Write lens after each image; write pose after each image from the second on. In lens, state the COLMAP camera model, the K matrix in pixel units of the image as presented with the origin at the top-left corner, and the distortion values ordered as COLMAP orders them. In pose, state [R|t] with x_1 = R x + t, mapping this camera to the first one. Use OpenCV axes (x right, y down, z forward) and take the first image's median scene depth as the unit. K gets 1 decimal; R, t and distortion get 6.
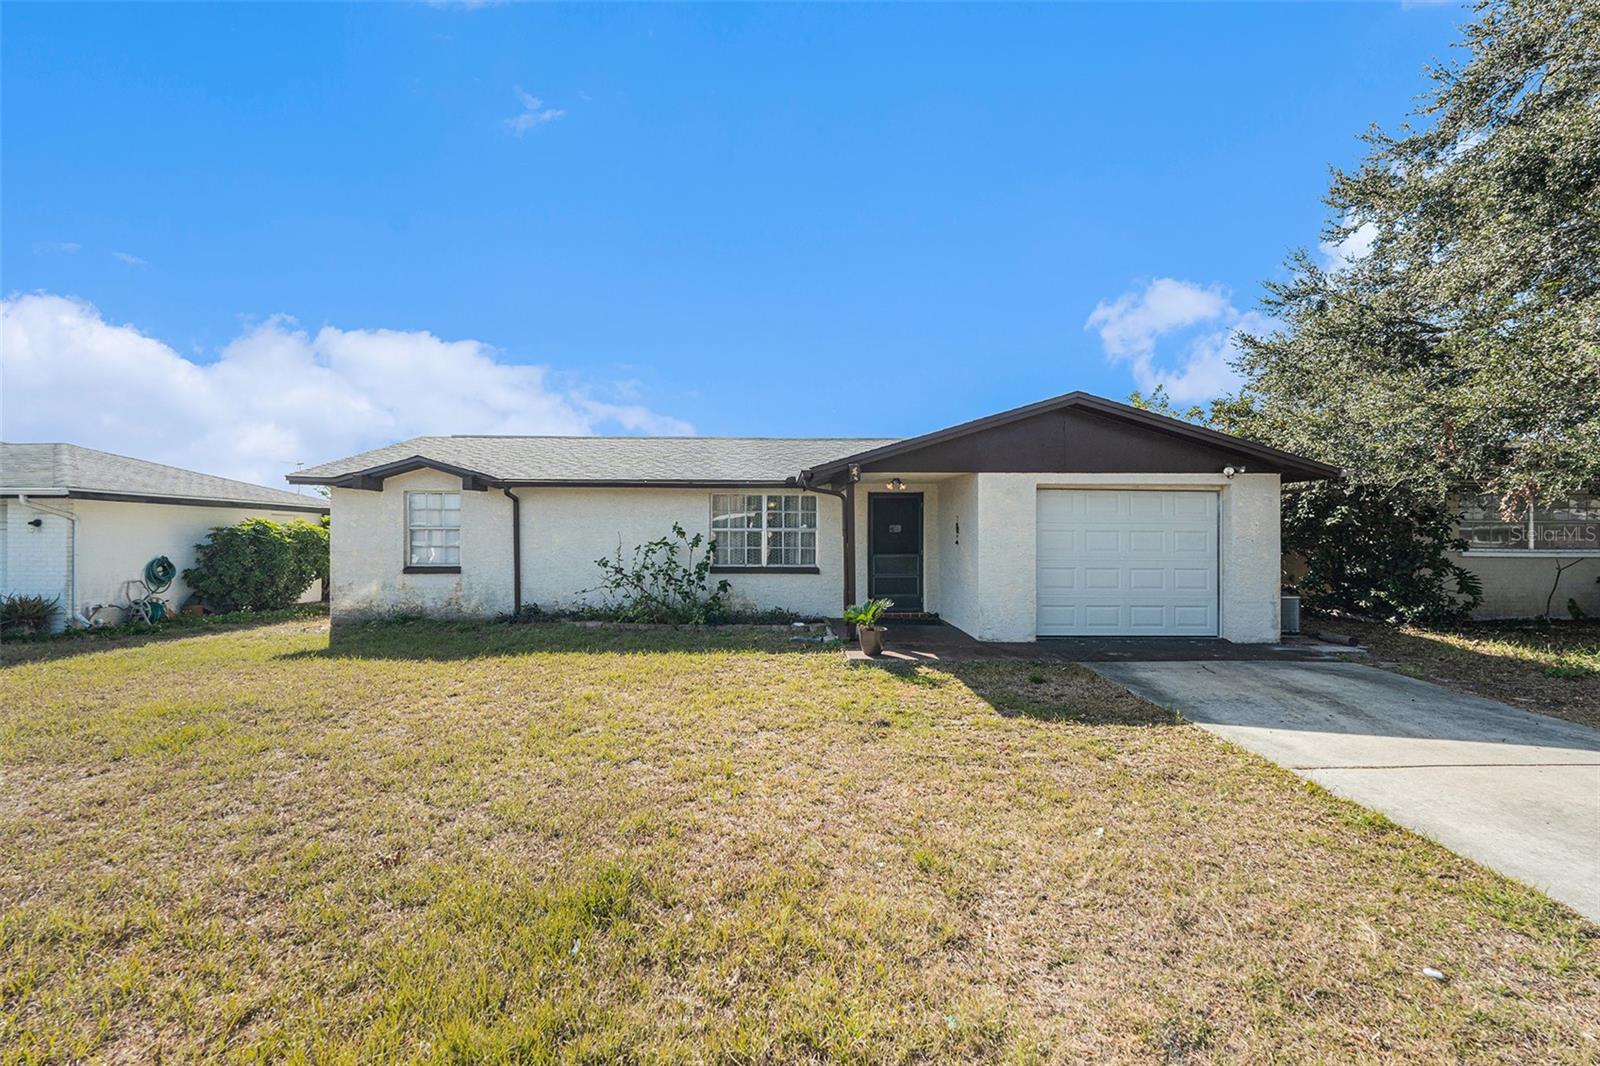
lens RADIAL K [[697.6, 0, 796.5], [0, 697.6, 527.4], [0, 0, 1]] dist [-0.001818, -0.000831]
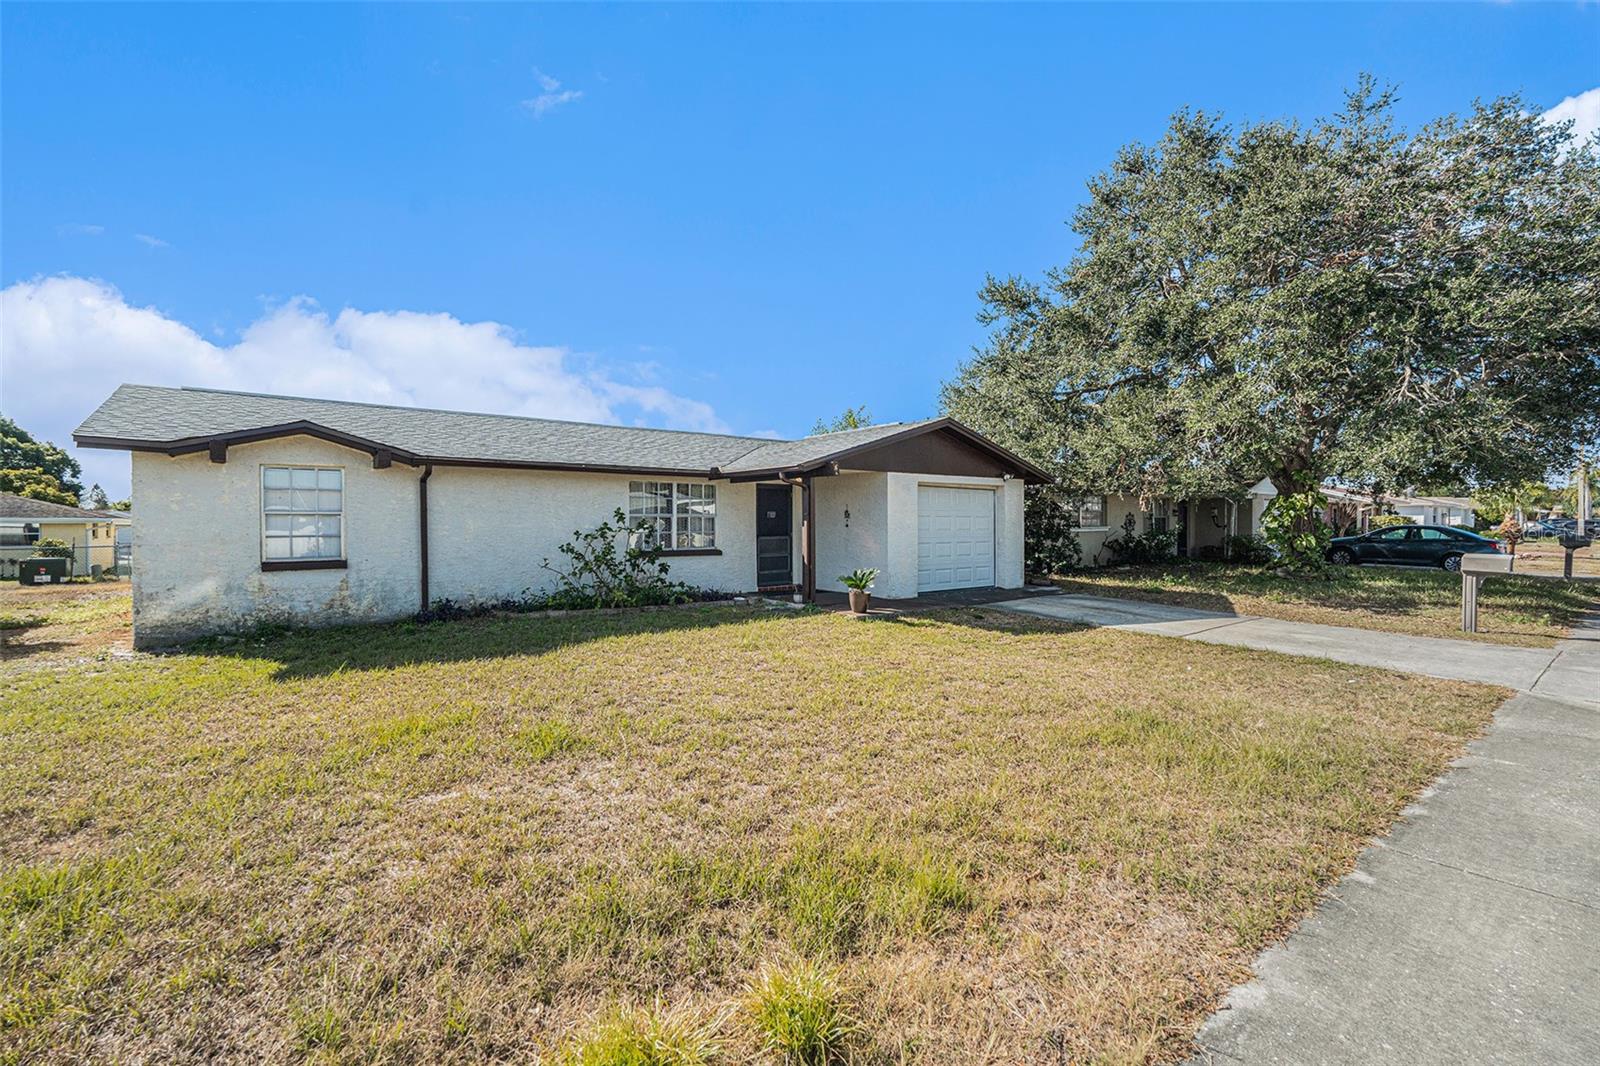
lens RADIAL K [[705.5, 0, 797.6], [0, 705.5, 532.1], [0, 0, 1]] dist [0.002528, -0.000295]
pose [[0.801160, -0.012459, 0.598320, -0.566398], [-0.001892, 0.999726, 0.023351, 0.003746], [-0.598447, -0.019840, 0.800917, 0.026779]]
